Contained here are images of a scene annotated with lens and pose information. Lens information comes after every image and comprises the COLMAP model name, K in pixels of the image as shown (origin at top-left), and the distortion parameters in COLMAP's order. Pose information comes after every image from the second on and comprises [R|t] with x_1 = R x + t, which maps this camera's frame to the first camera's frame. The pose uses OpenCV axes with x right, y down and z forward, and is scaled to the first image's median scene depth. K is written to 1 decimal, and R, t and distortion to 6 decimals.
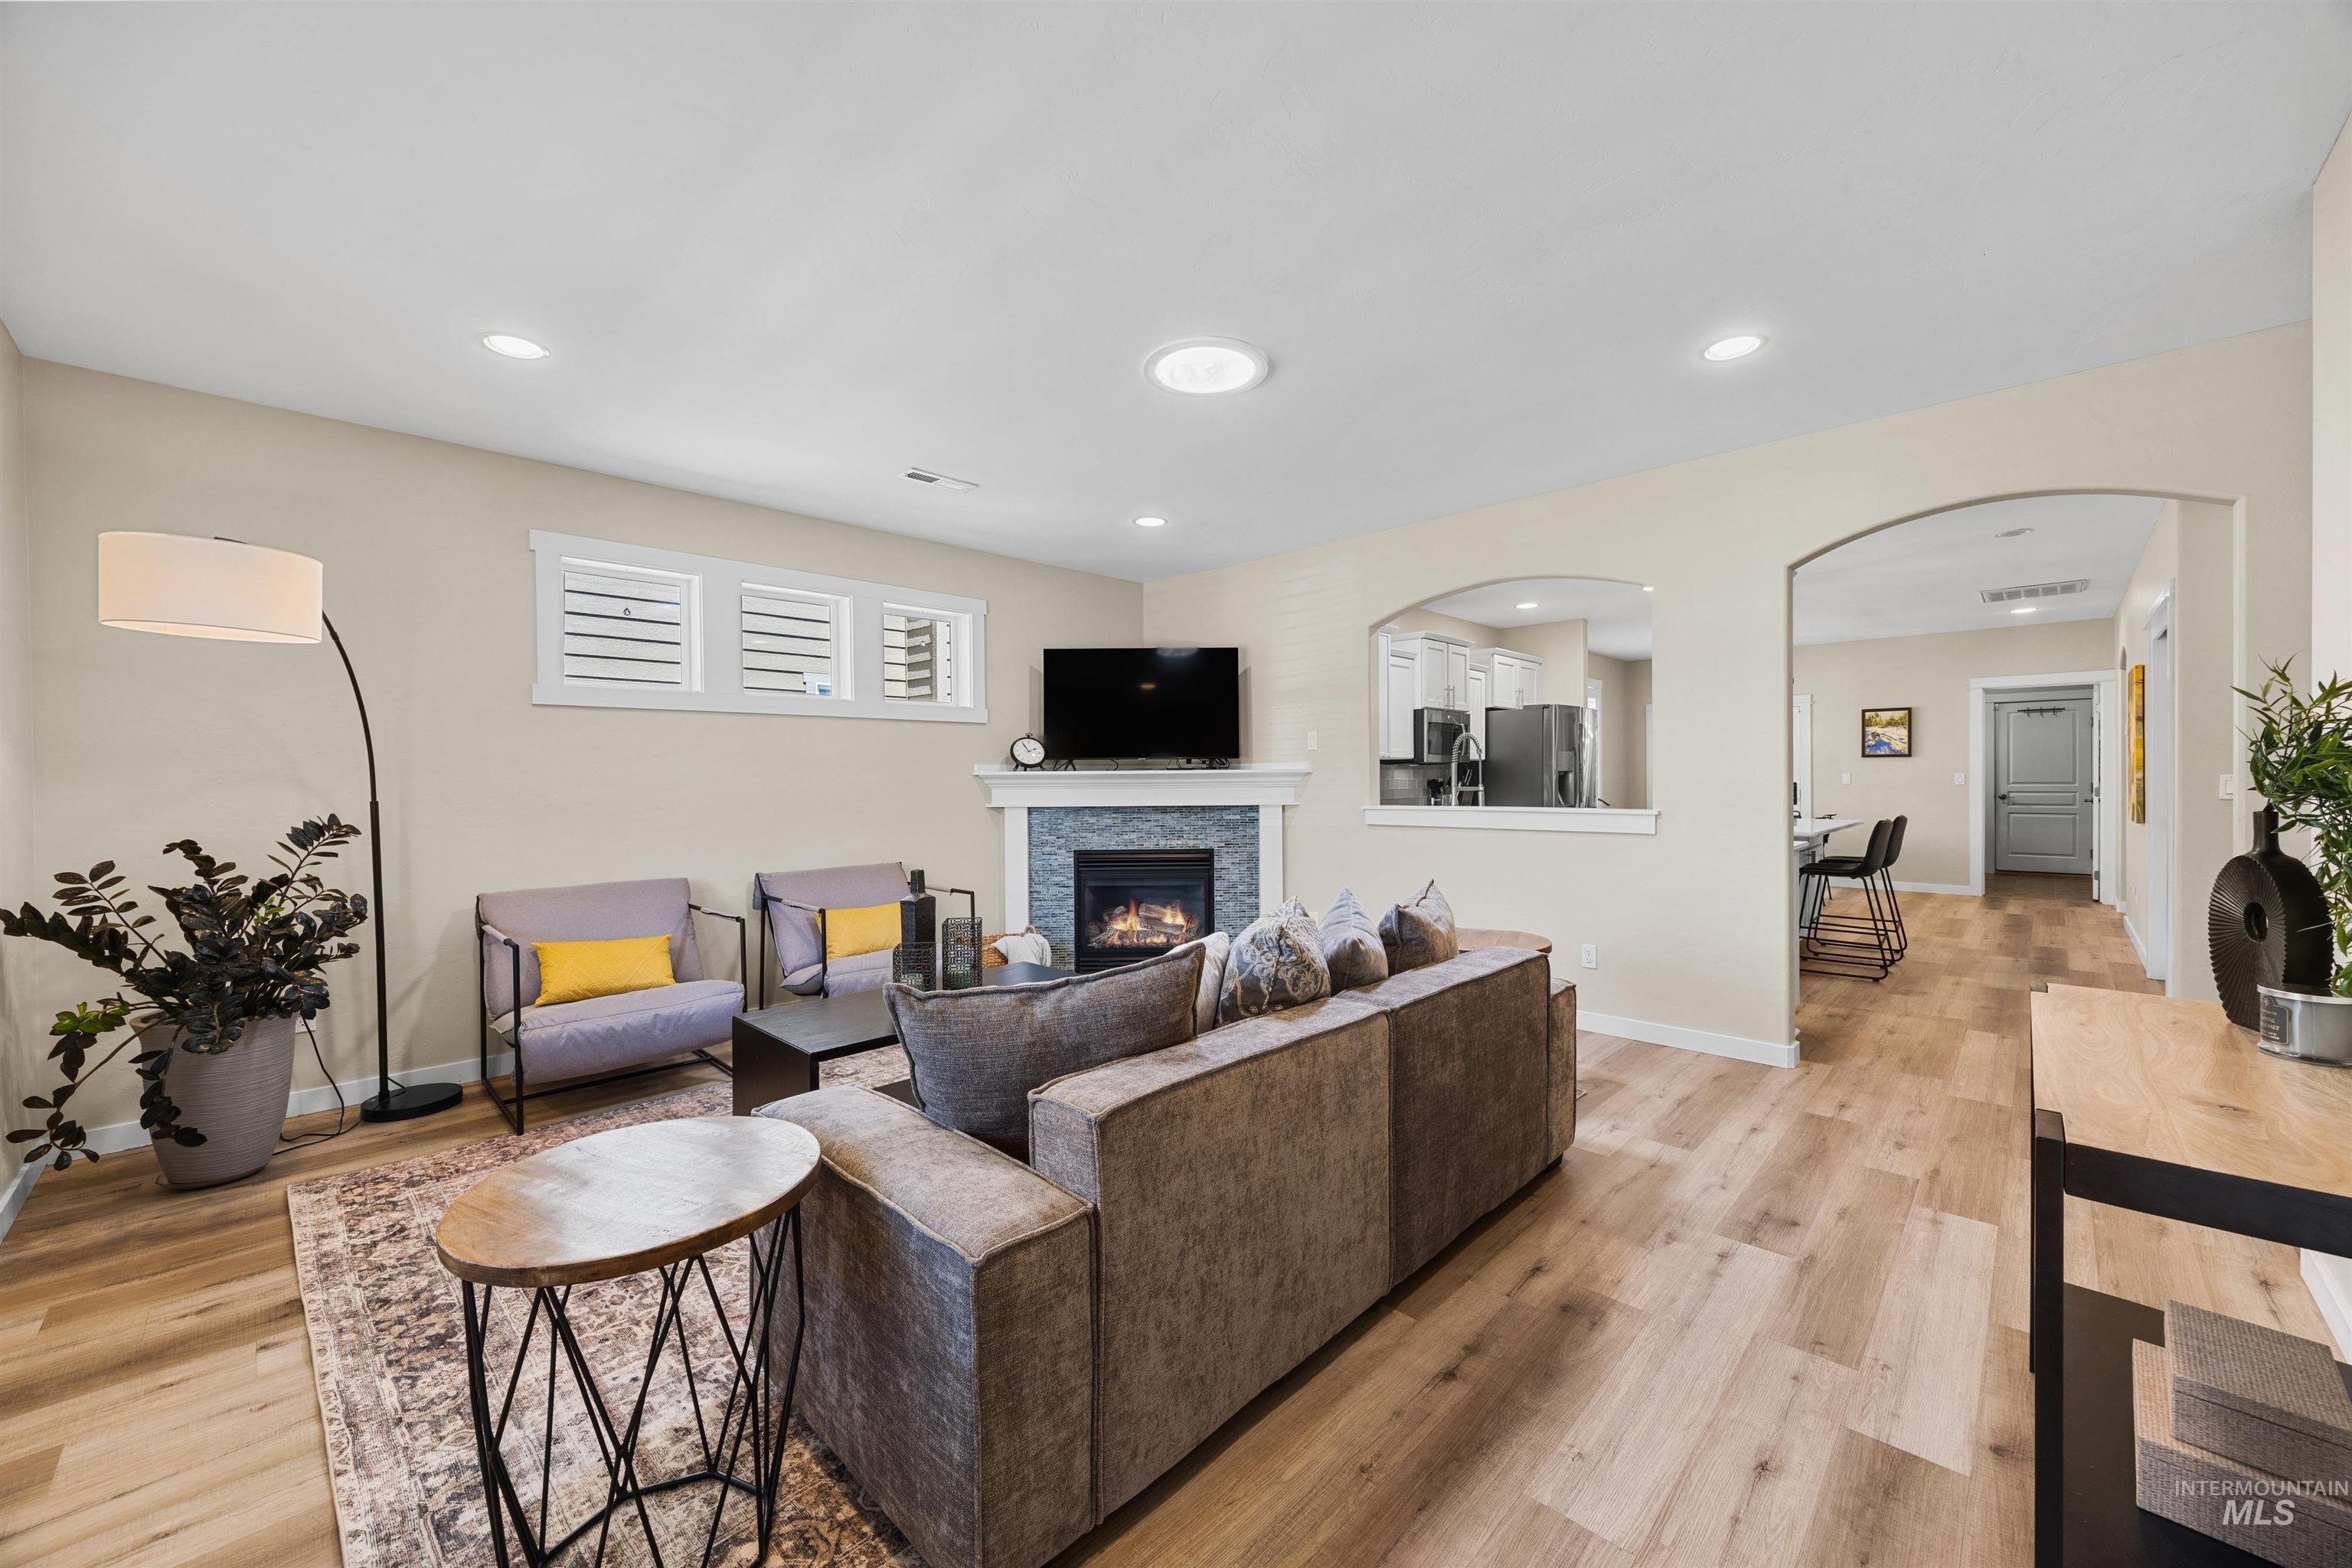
lens RADIAL K [[887.8, 0, 1175.8], [0, 887.8, 779.2], [0, 0, 1]] dist [0.000964, 0.000365]
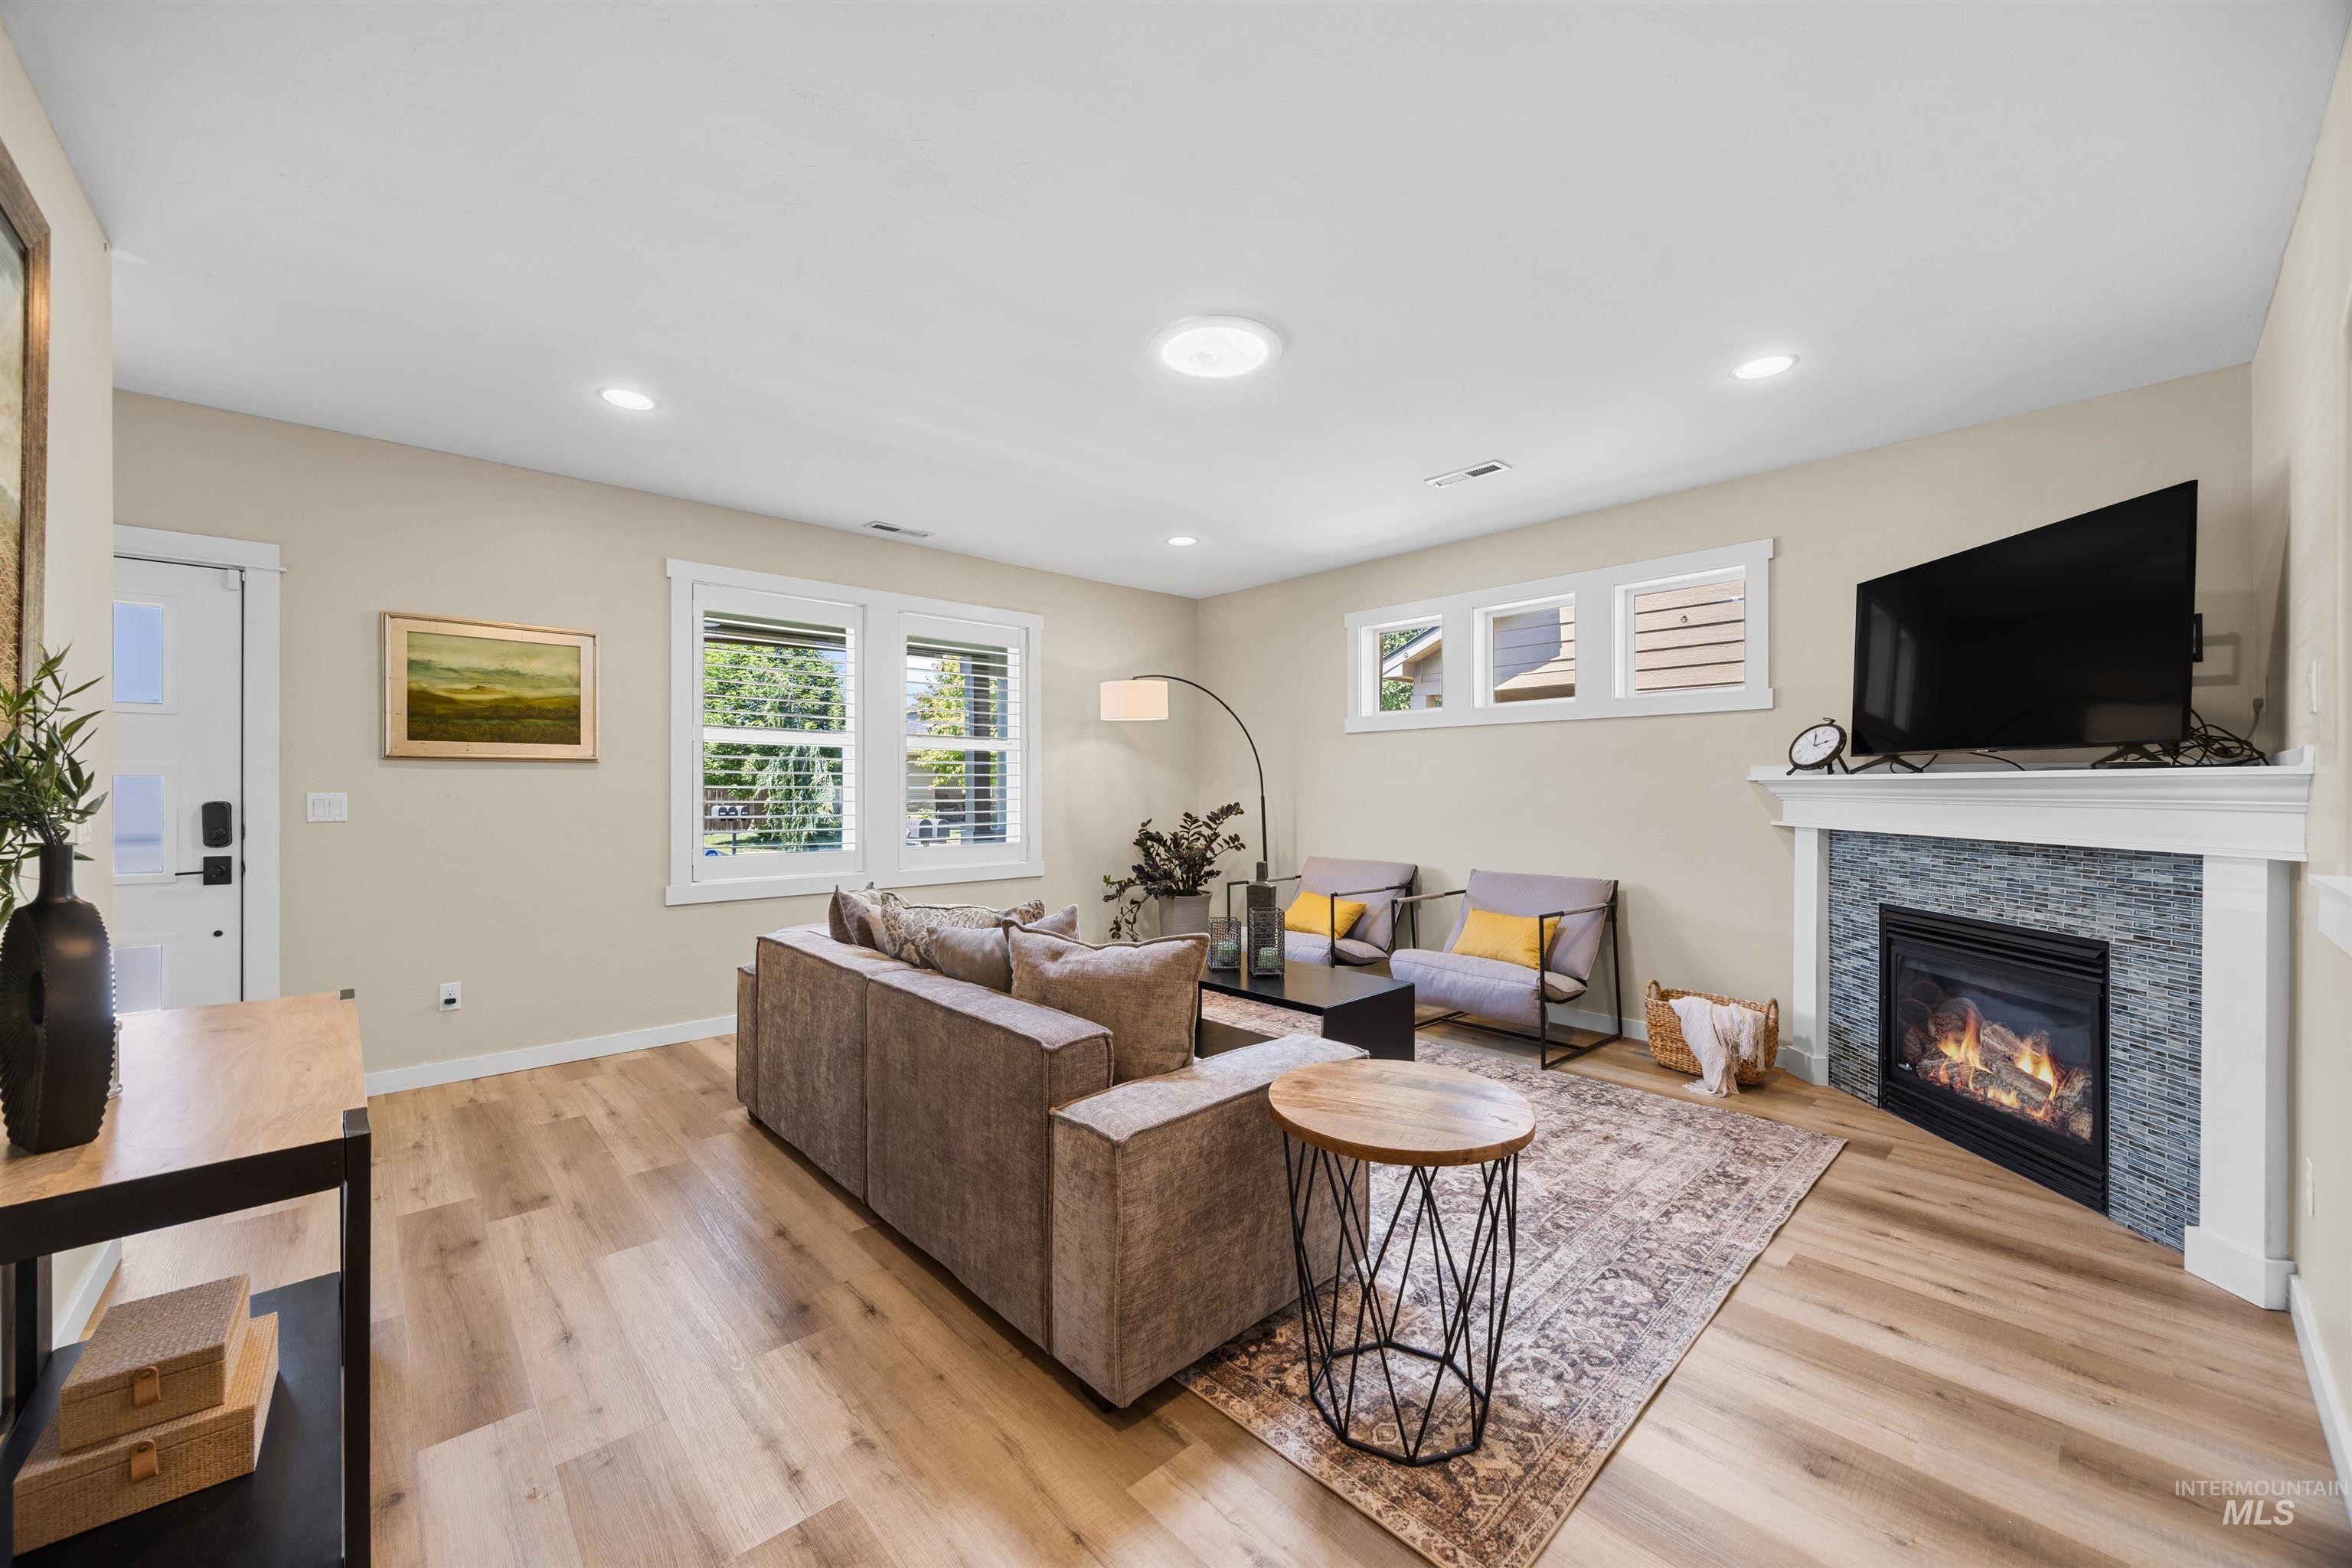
lens RADIAL K [[887.8, 0, 1168.3], [0, 887.8, 787.2], [0, 0, 1]] dist [0.000964, 0.000365]
pose [[-0.053484, 0.009004, -0.998528, 0.525064], [-0.000668, 0.999959, 0.009052, -0.005534], [0.998568, 0.001151, -0.053476, 0.539604]]
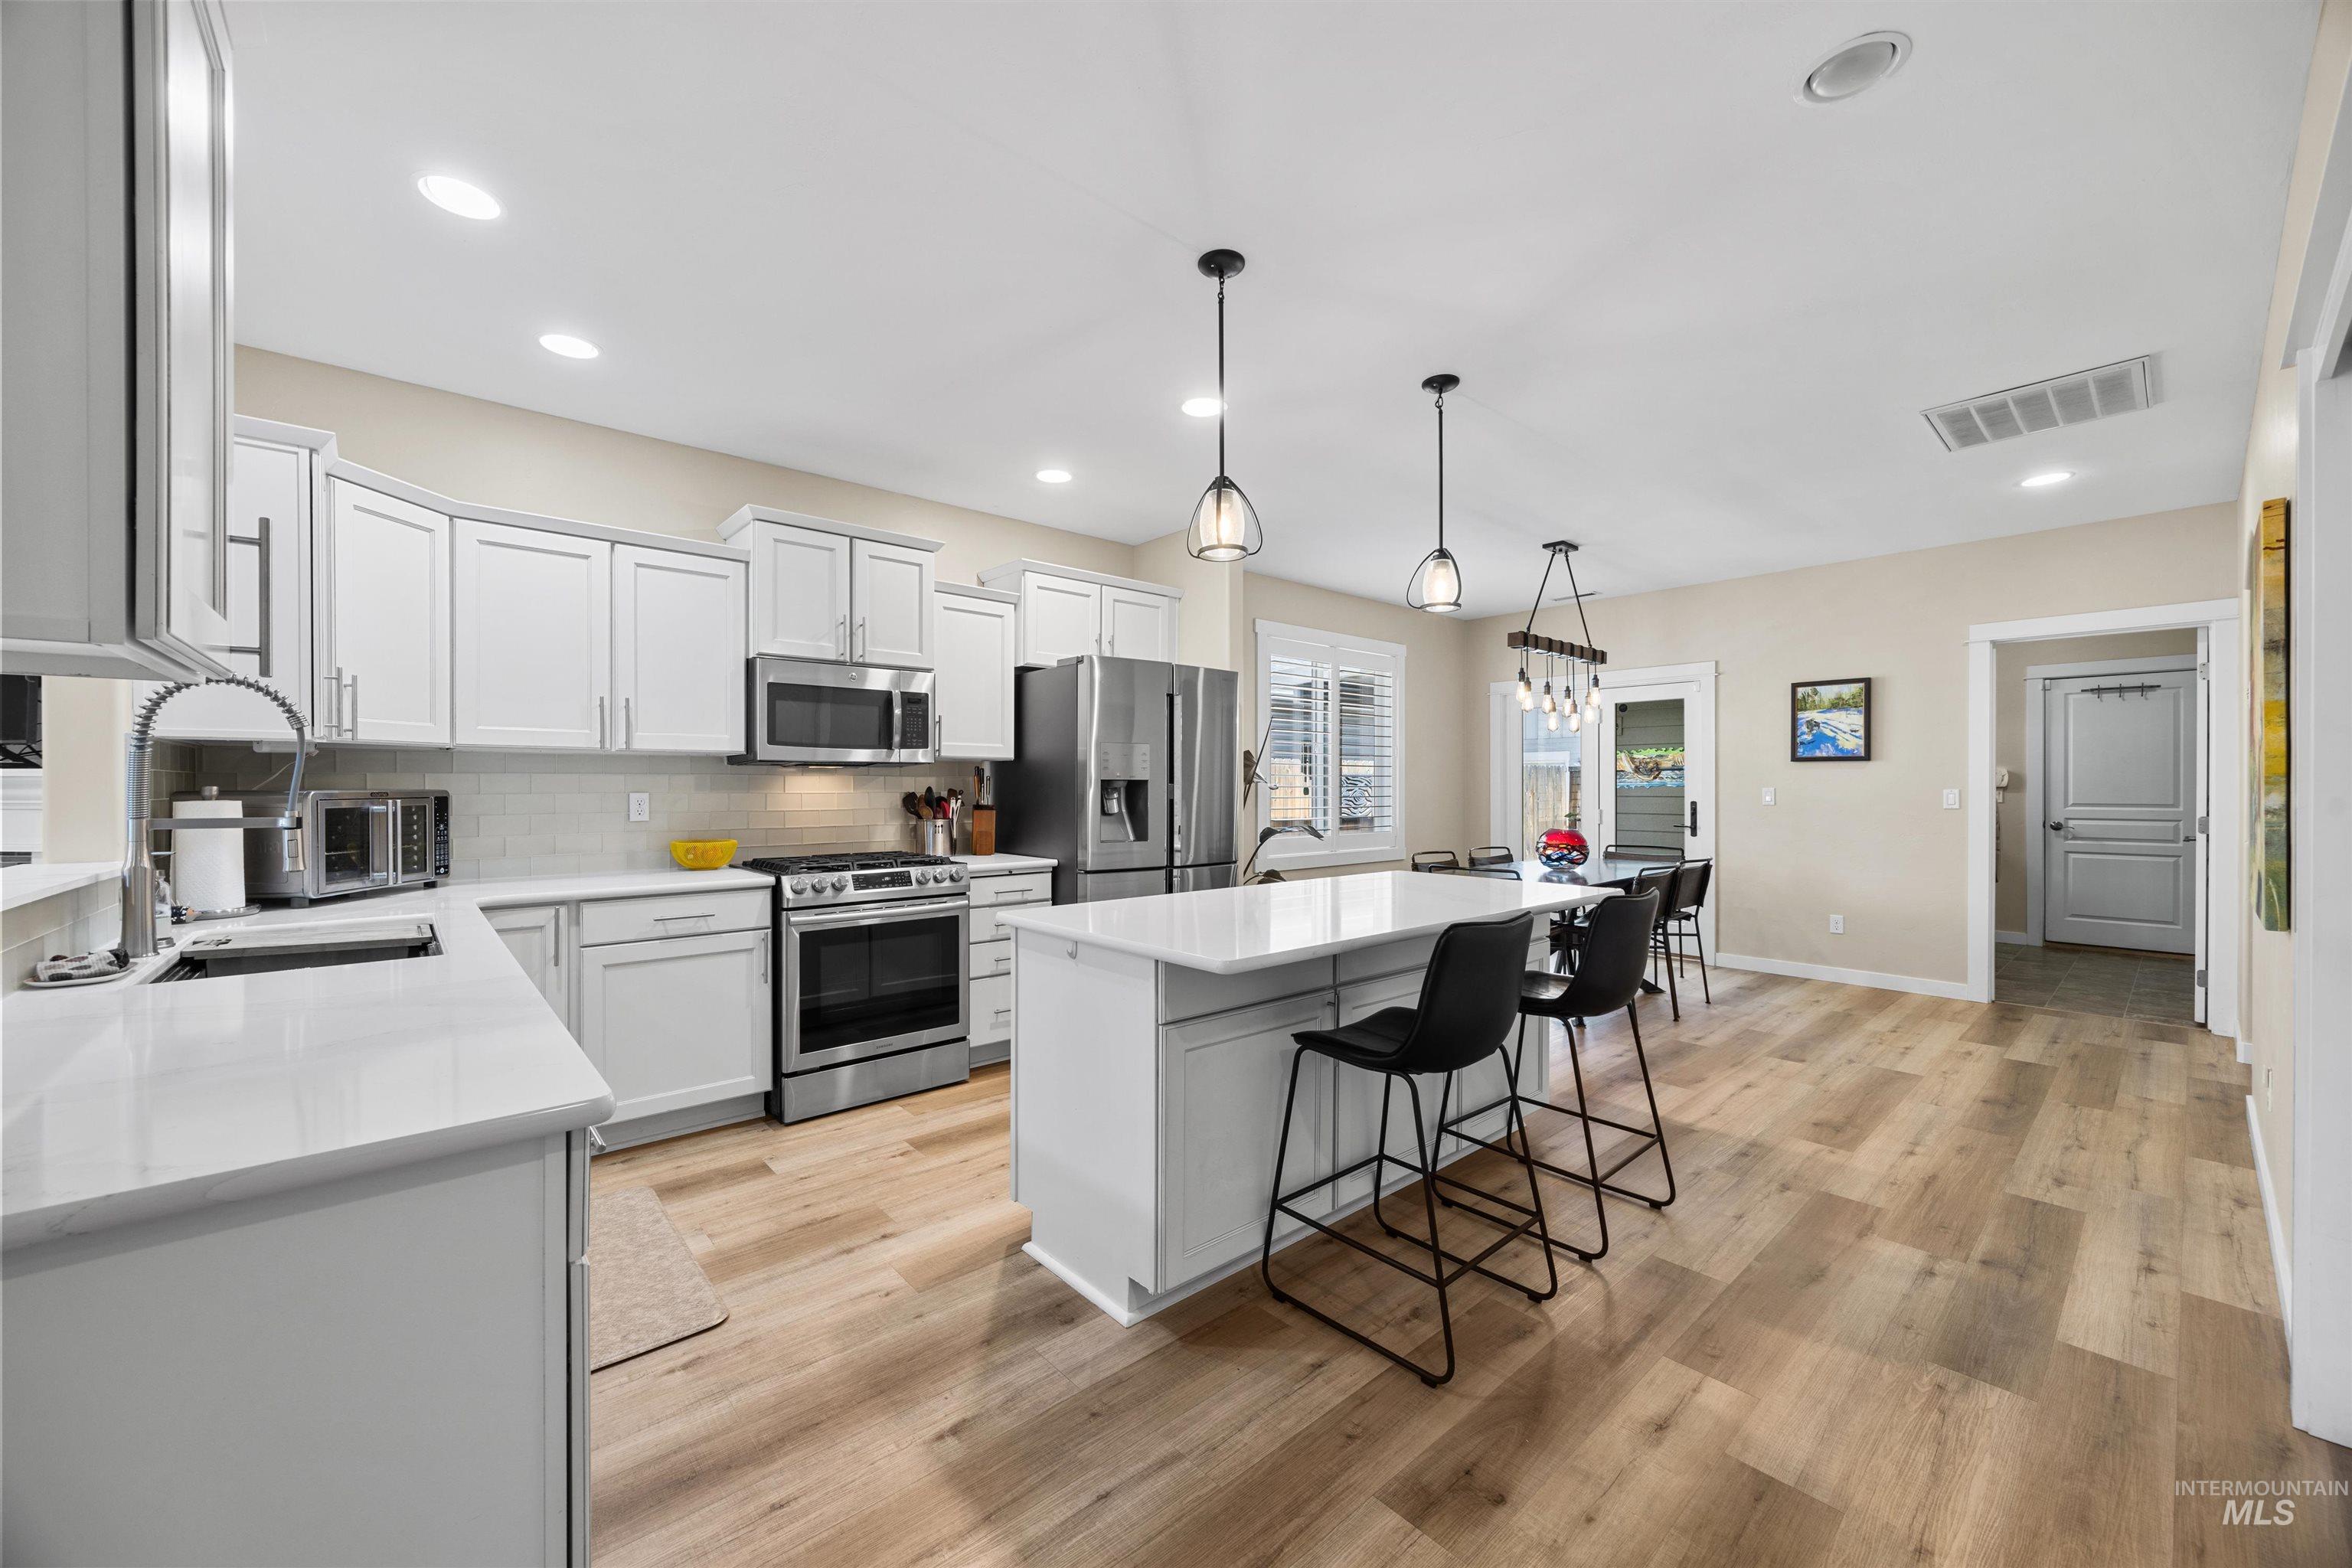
lens RADIAL K [[887.8, 0, 1163.3], [0, 887.8, 786.3], [0, 0, 1]] dist [0.000964, 0.000365]
pose [[0.996642, 0.007473, -0.081546, 0.444936], [-0.007535, 0.999972, -0.000445, -0.004635], [0.081540, 0.001058, 0.996670, 0.404407]]
